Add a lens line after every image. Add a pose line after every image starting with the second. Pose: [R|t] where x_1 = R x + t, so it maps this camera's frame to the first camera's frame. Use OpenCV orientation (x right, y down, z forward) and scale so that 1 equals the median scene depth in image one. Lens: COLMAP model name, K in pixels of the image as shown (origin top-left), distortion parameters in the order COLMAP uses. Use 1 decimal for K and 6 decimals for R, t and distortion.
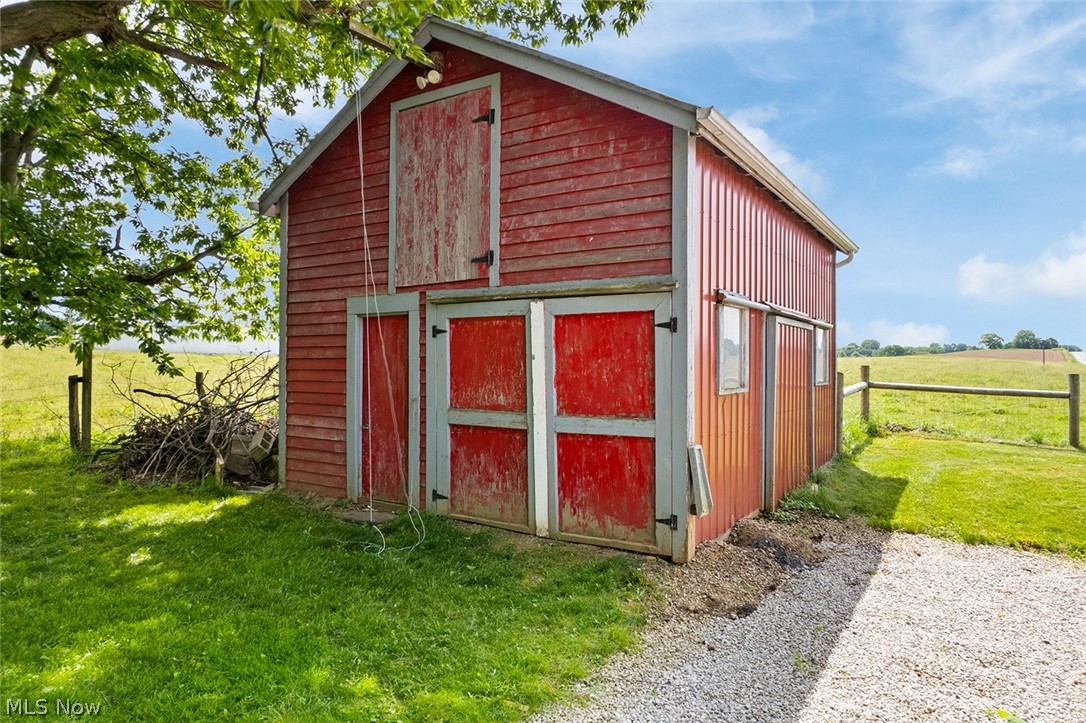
lens RADIAL K [[691.8, 0, 542.2], [0, 691.8, 362.0], [0, 0, 1]] dist [-0.004614, 0.006483]
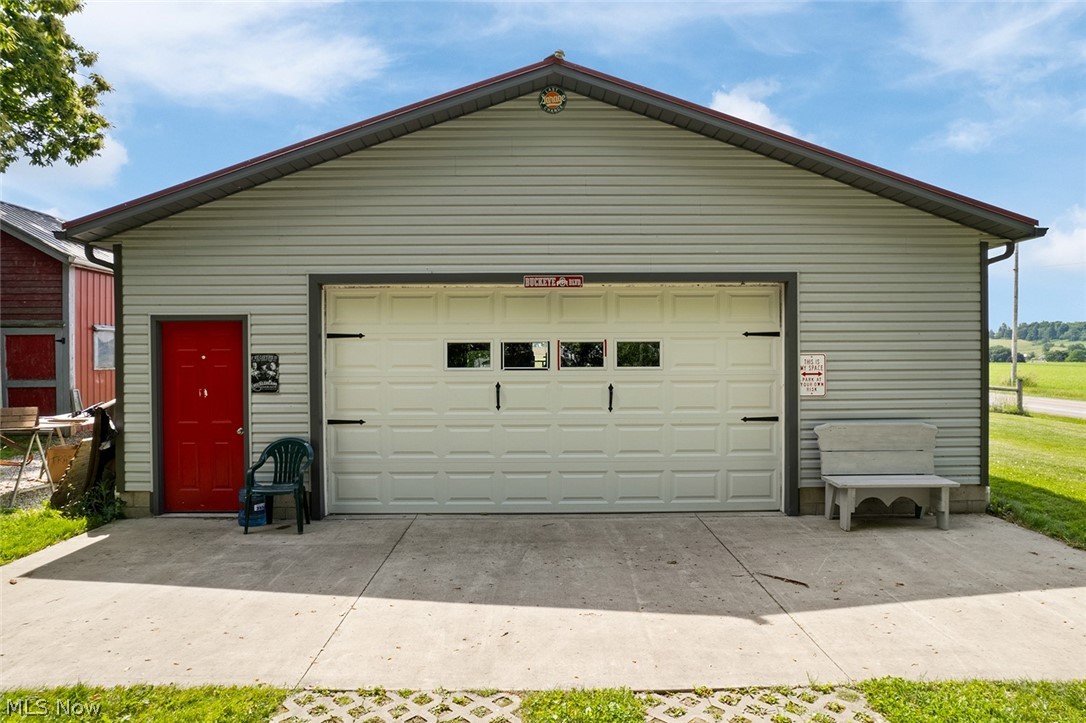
lens RADIAL K [[691.8, 0, 544.3], [0, 691.8, 361.2], [0, 0, 1]] dist [-0.004614, 0.006483]
pose [[0.832895, -0.009360, 0.553352, 0.238273], [0.006915, 0.999955, 0.006506, 0.014320], [-0.553388, -0.001592, 0.832922, -1.883277]]
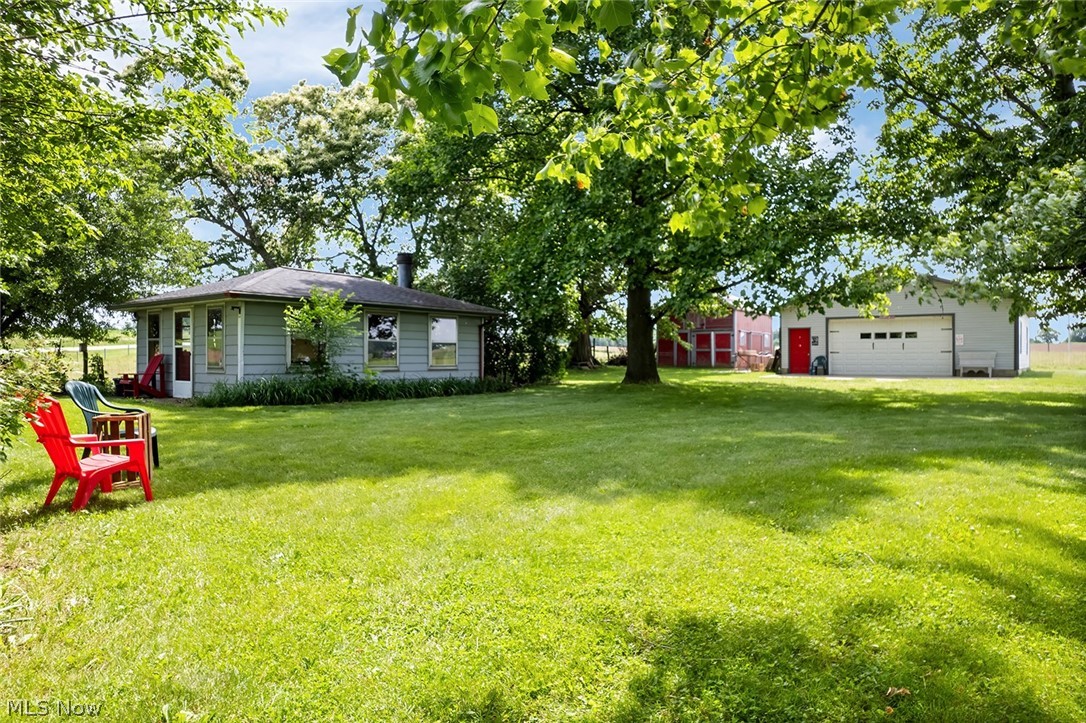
lens RADIAL K [[691.8, 0, 543.0], [0, 691.8, 355.5], [0, 0, 1]] dist [-0.004614, 0.006483]
pose [[0.993265, -0.004685, -0.115769, -0.833291], [0.004610, 0.999989, -0.000920, 0.135340], [0.115772, 0.000380, 0.993276, -5.669144]]
